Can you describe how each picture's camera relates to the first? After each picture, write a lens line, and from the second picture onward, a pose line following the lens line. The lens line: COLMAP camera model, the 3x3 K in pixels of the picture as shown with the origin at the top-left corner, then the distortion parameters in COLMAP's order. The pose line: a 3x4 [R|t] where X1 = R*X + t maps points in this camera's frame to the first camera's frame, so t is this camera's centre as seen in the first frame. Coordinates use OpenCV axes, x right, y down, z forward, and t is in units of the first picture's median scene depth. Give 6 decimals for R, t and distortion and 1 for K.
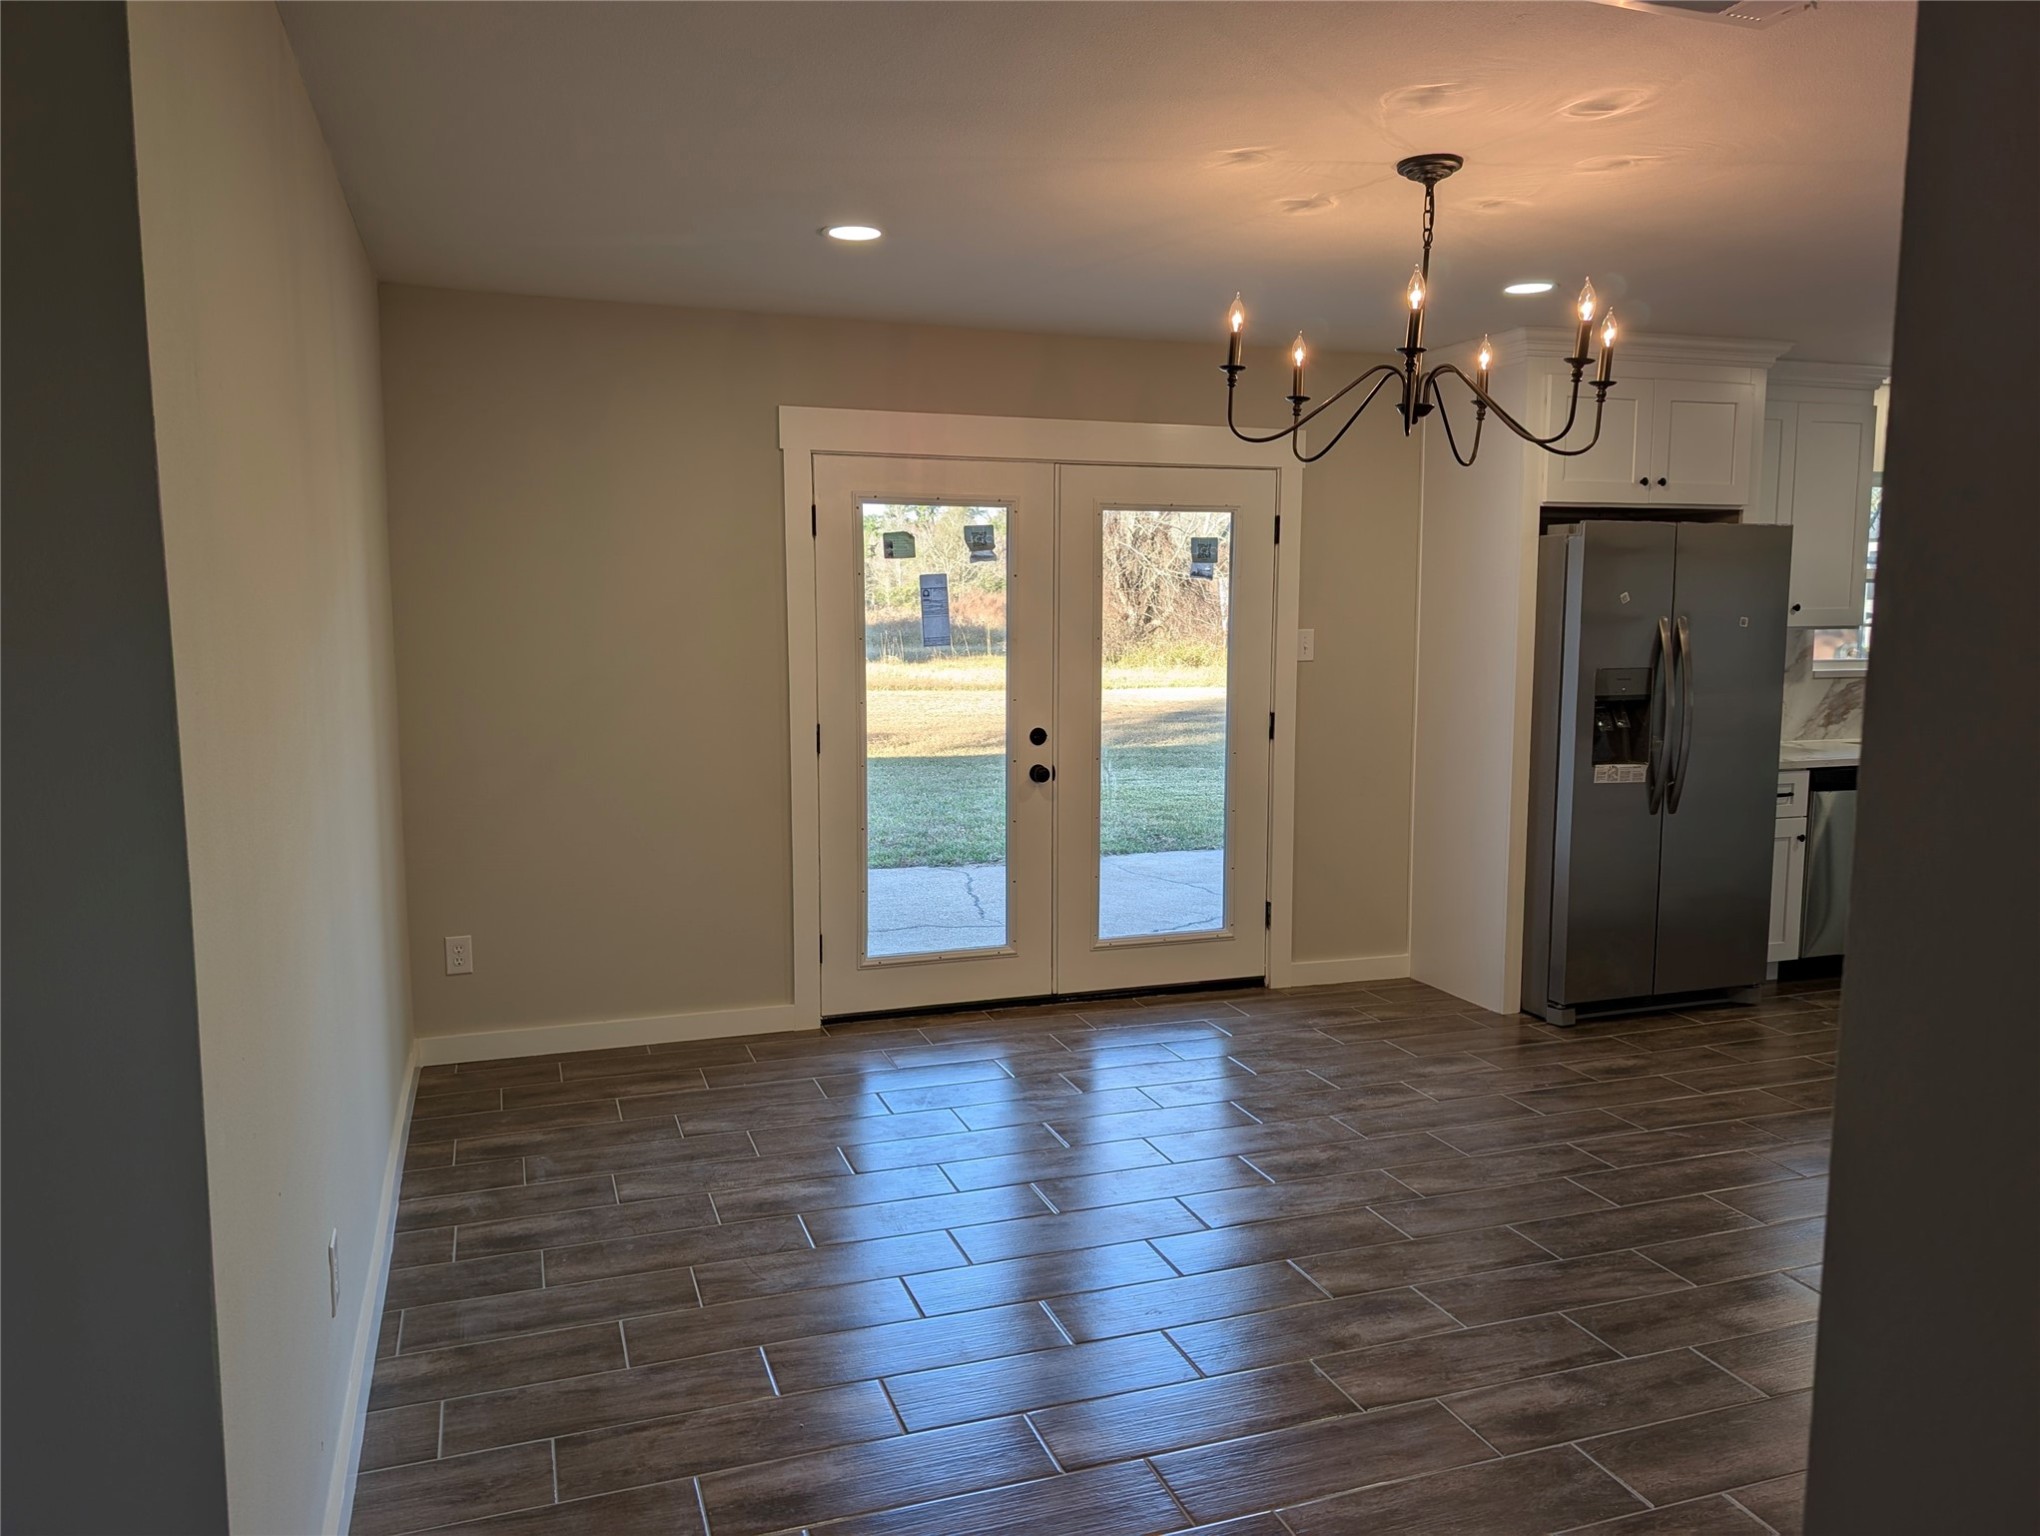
lens RADIAL K [[1466.1, 0, 1026.5], [0, 1466.1, 770.8], [0, 0, 1]] dist [0.013190, -0.000306]
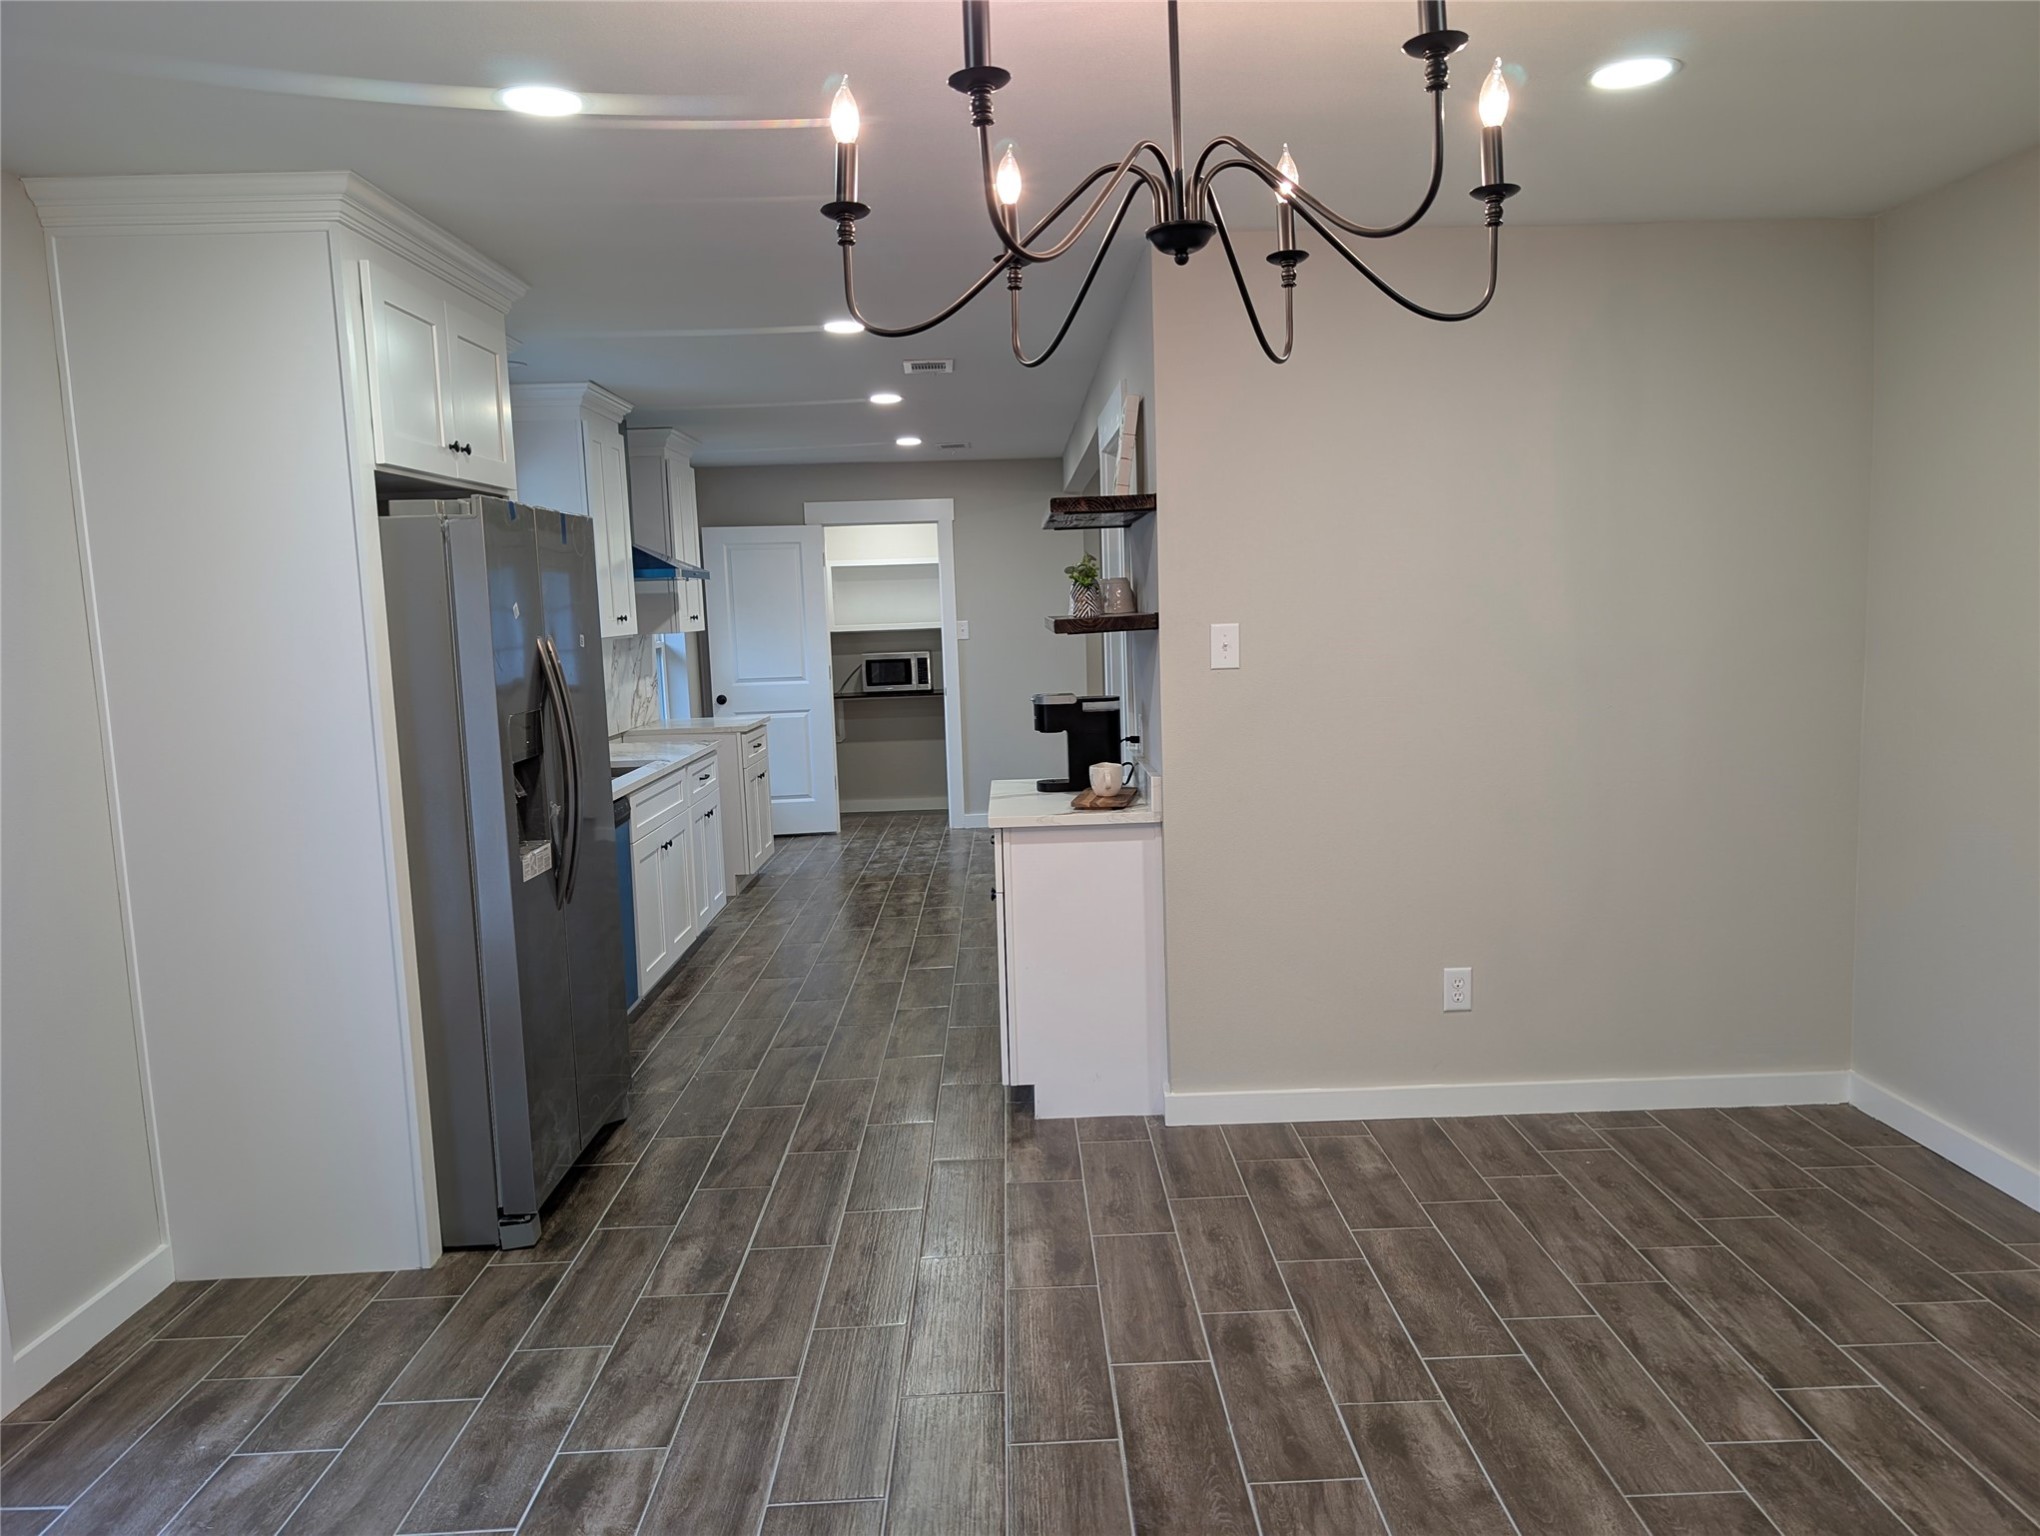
lens RADIAL K [[1466.1, 0, 1028.0], [0, 1466.1, 760.8], [0, 0, 1]] dist [0.013190, -0.000306]
pose [[0.310513, -0.113827, 0.943729, -0.177147], [0.139330, 0.987532, 0.073267, -0.063651], [-0.940302, 0.108740, 0.322501, 0.544888]]
